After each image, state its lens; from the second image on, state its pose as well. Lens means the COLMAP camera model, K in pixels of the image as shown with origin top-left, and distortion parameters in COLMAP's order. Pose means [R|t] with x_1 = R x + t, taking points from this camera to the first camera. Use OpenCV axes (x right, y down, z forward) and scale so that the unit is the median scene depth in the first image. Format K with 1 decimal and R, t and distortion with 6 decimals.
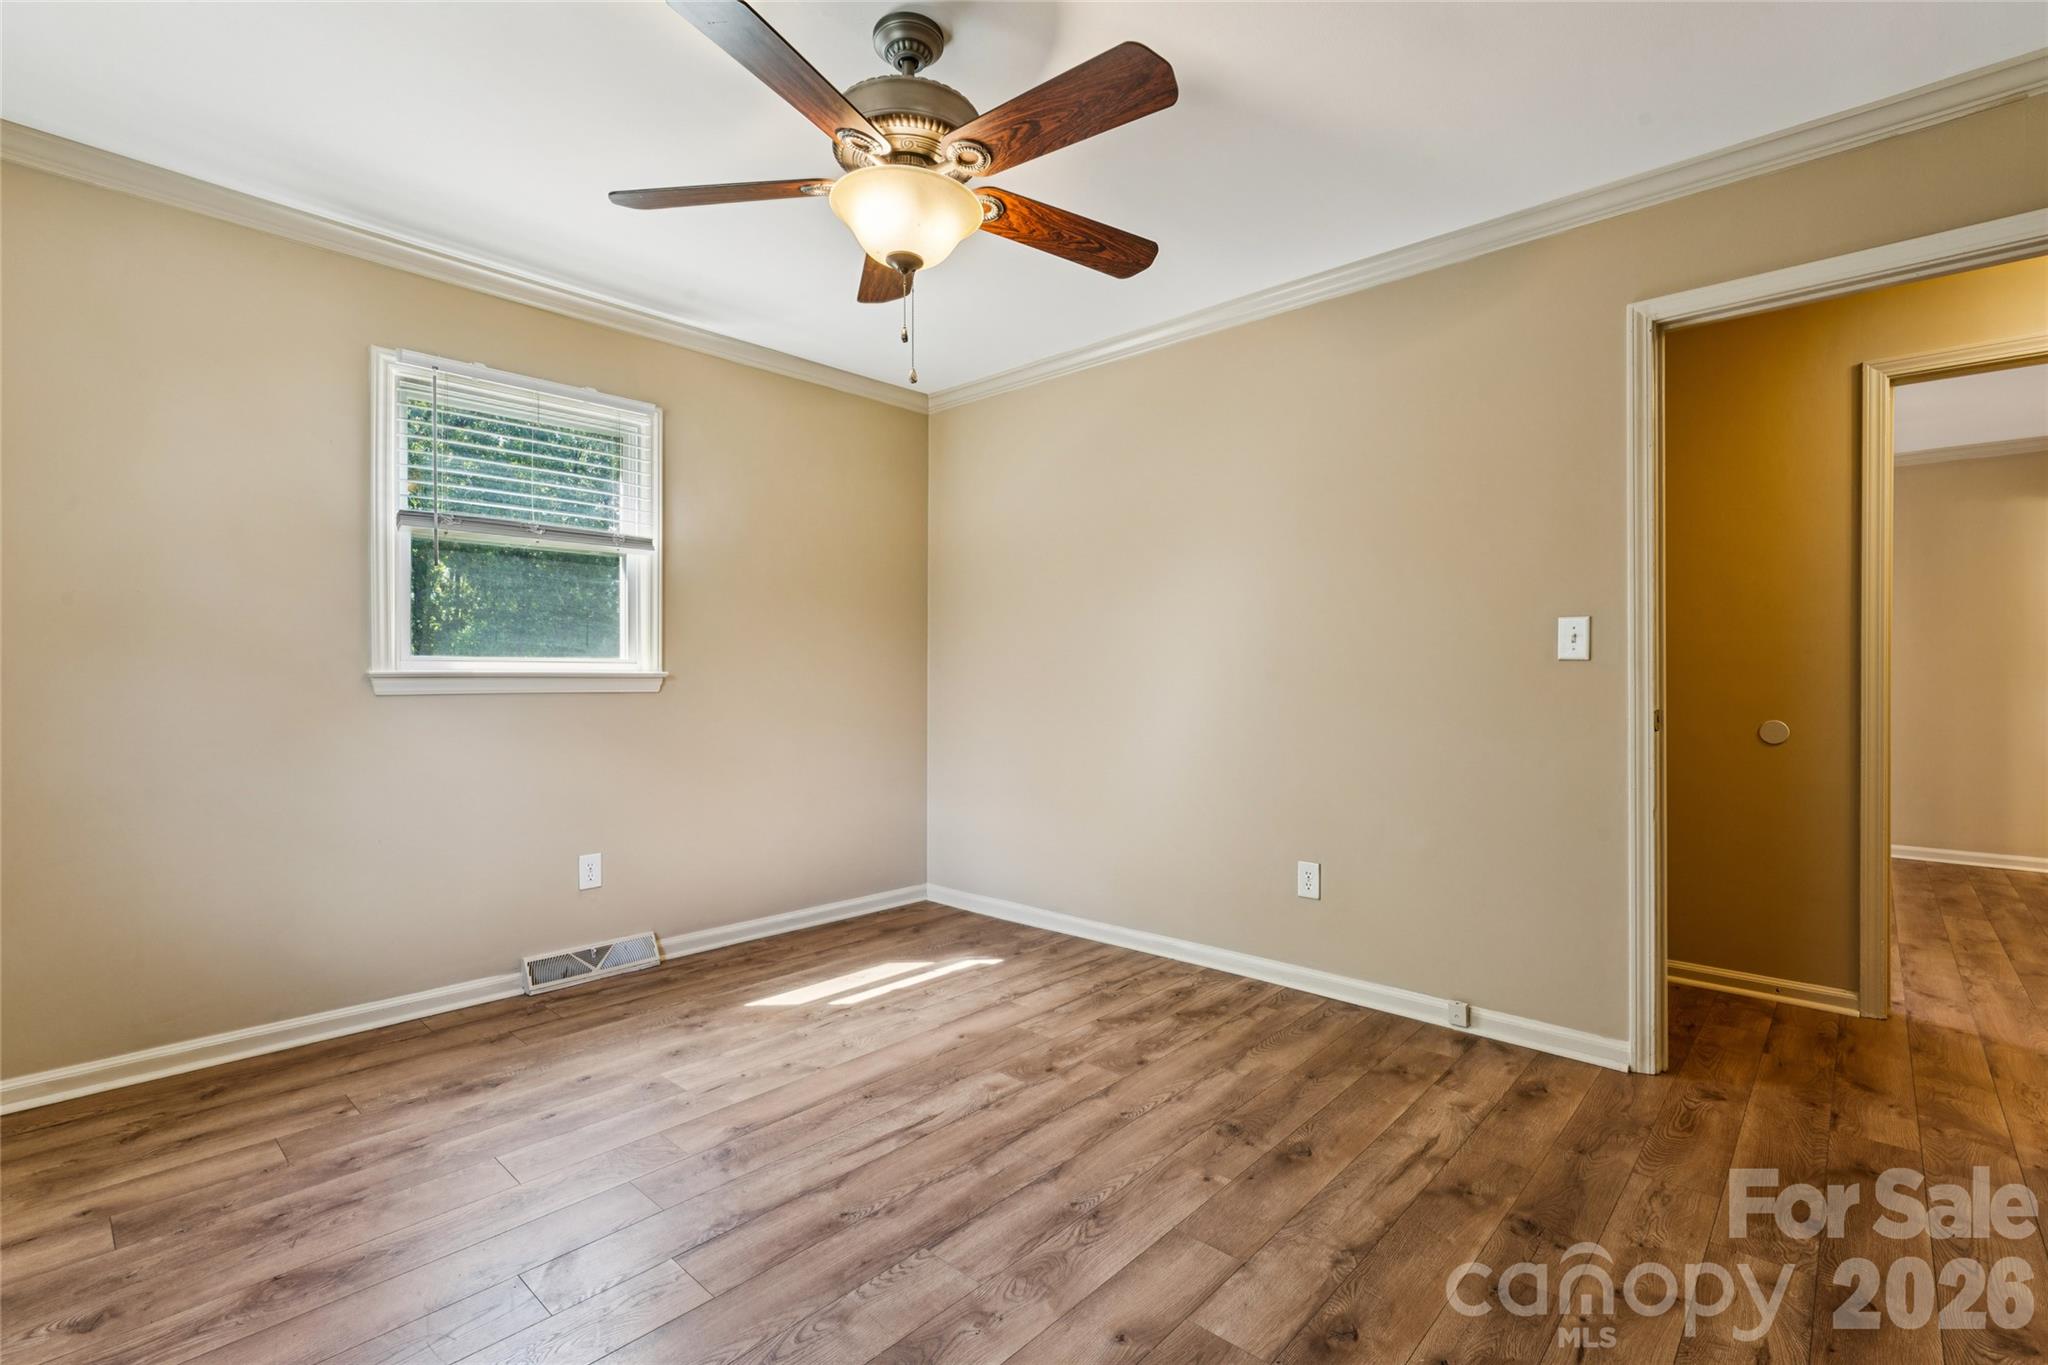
lens RADIAL K [[932.9, 0, 1025.0], [0, 932.9, 681.7], [0, 0, 1]] dist [-0.001424, 0.000056]
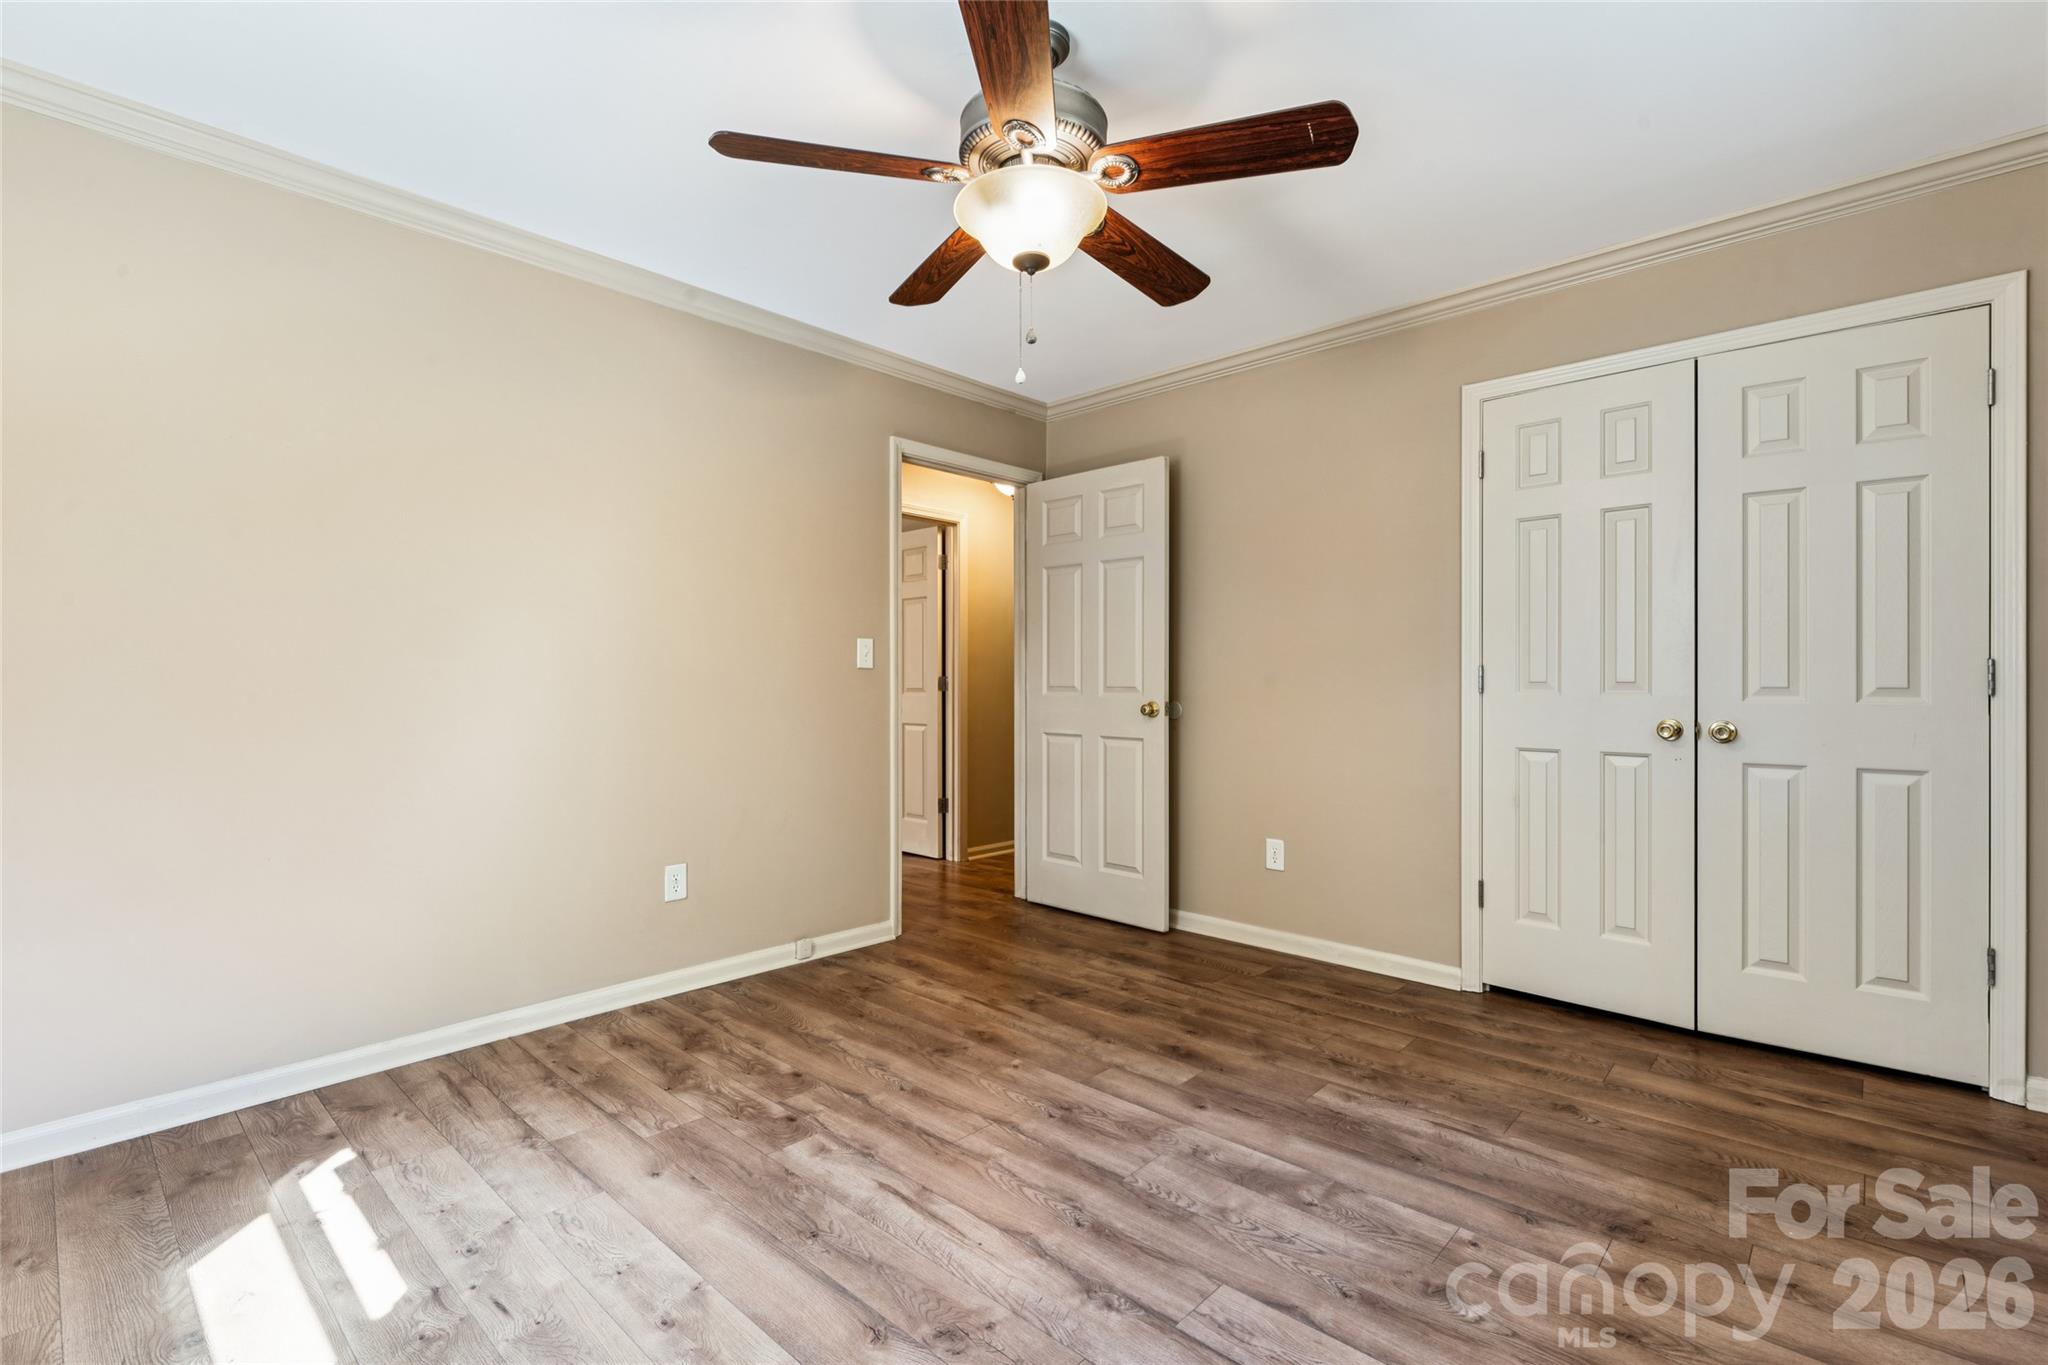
lens RADIAL K [[932.9, 0, 1018.0], [0, 932.9, 666.5], [0, 0, 1]] dist [-0.001424, 0.000056]
pose [[0.008949, 0.012129, 0.999886, -0.813473], [0.008568, 0.999889, -0.012206, -0.005748], [-0.999923, 0.008676, 0.008845, 0.718145]]
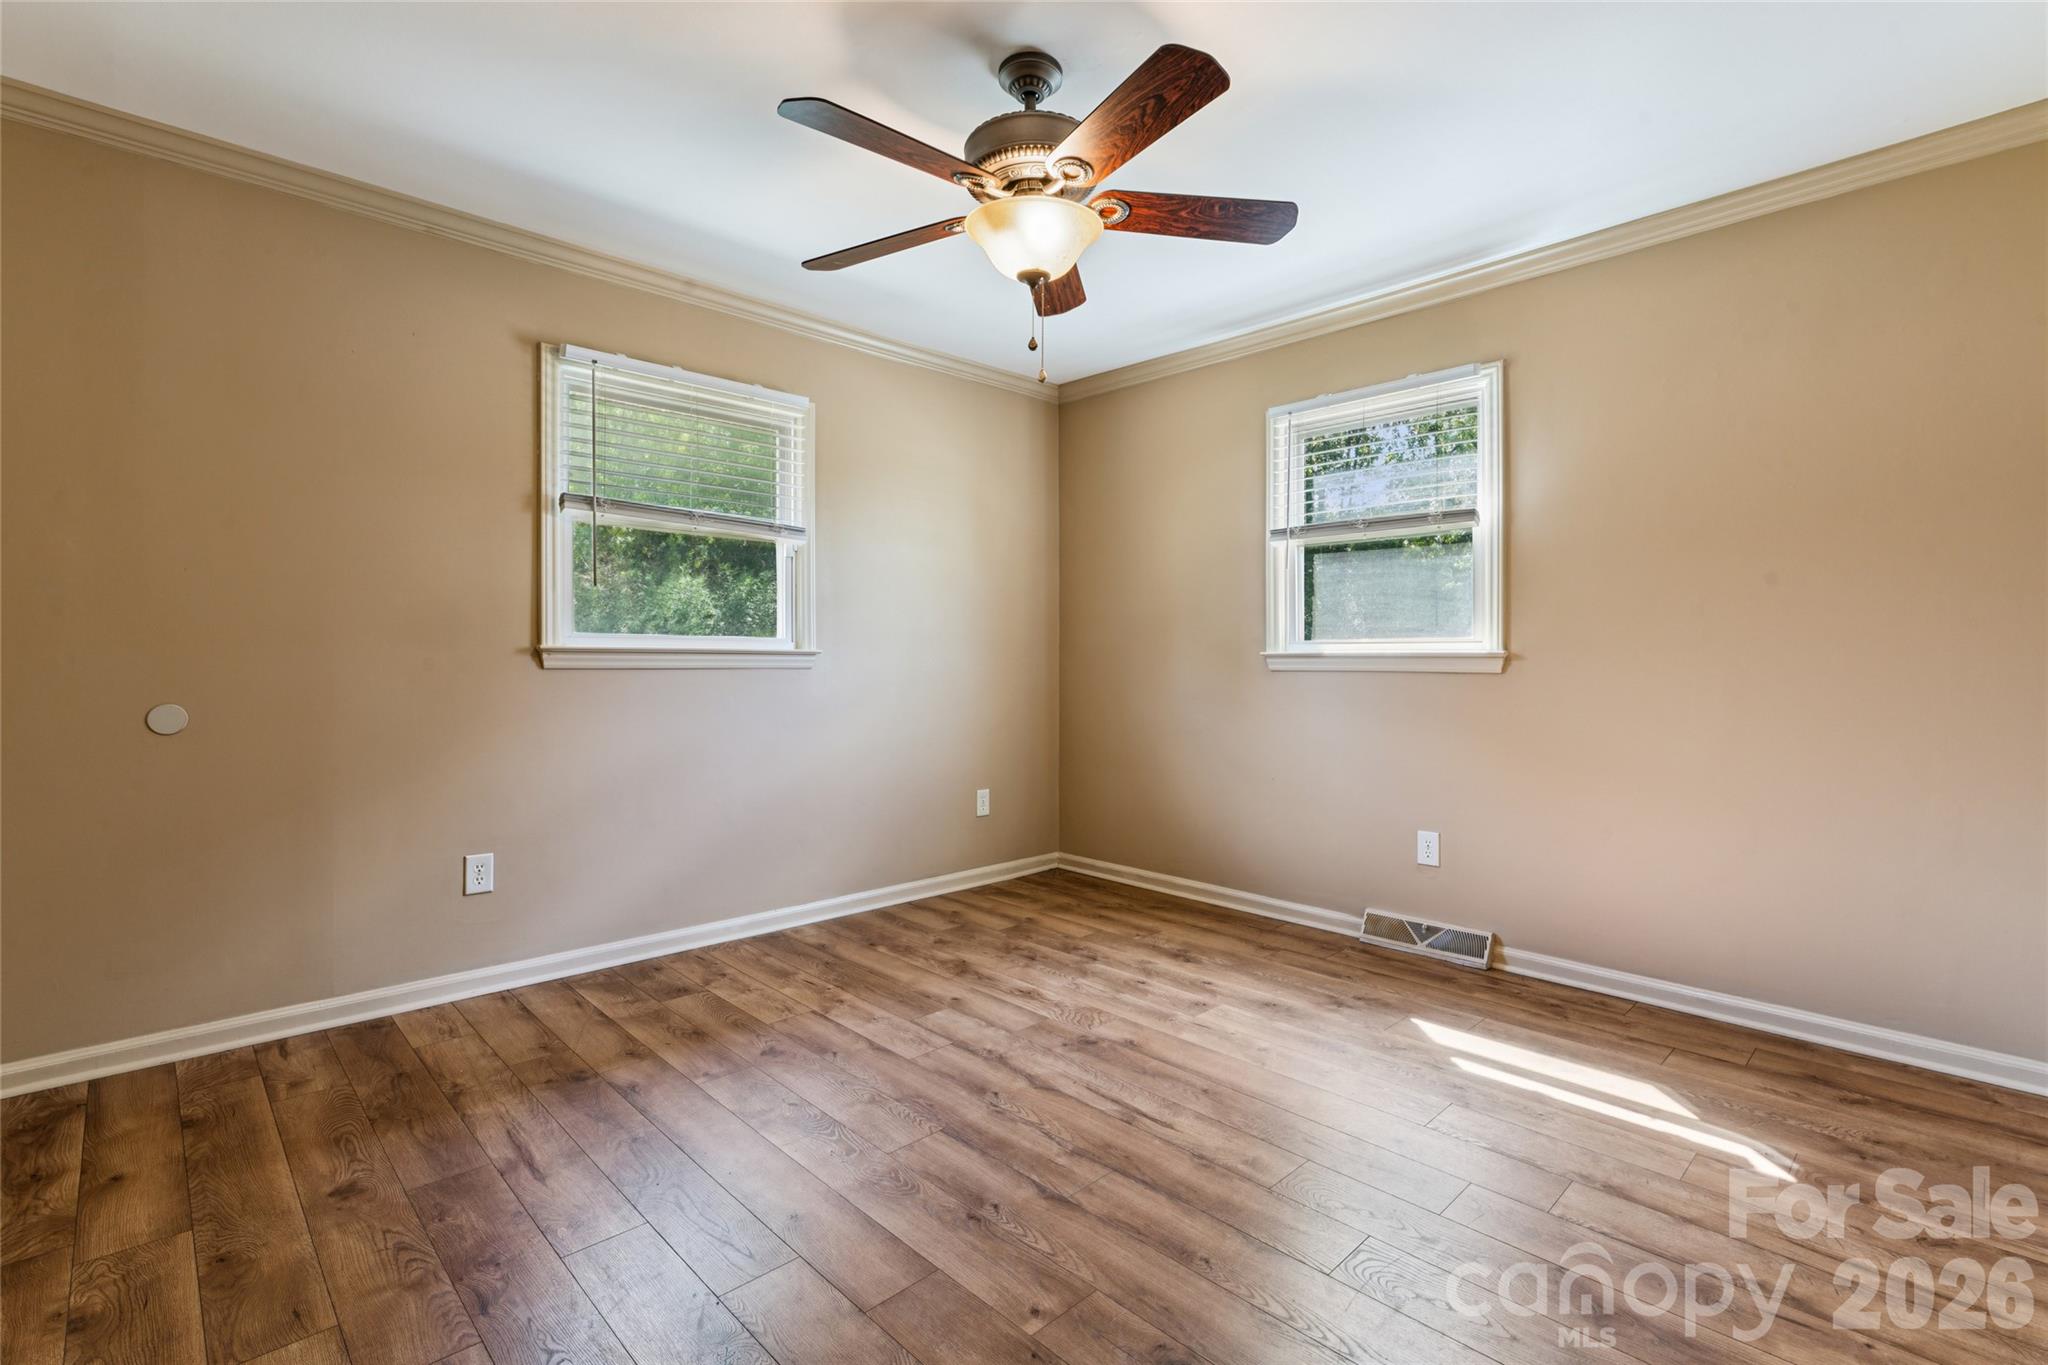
lens RADIAL K [[932.9, 0, 1030.7], [0, 932.9, 677.3], [0, 0, 1]] dist [-0.001424, 0.000056]
pose [[-0.055765, 0.020619, -0.998231, 0.692462], [-0.010555, 0.999719, 0.021239, -0.000758], [0.998388, 0.011721, -0.055532, 0.756934]]
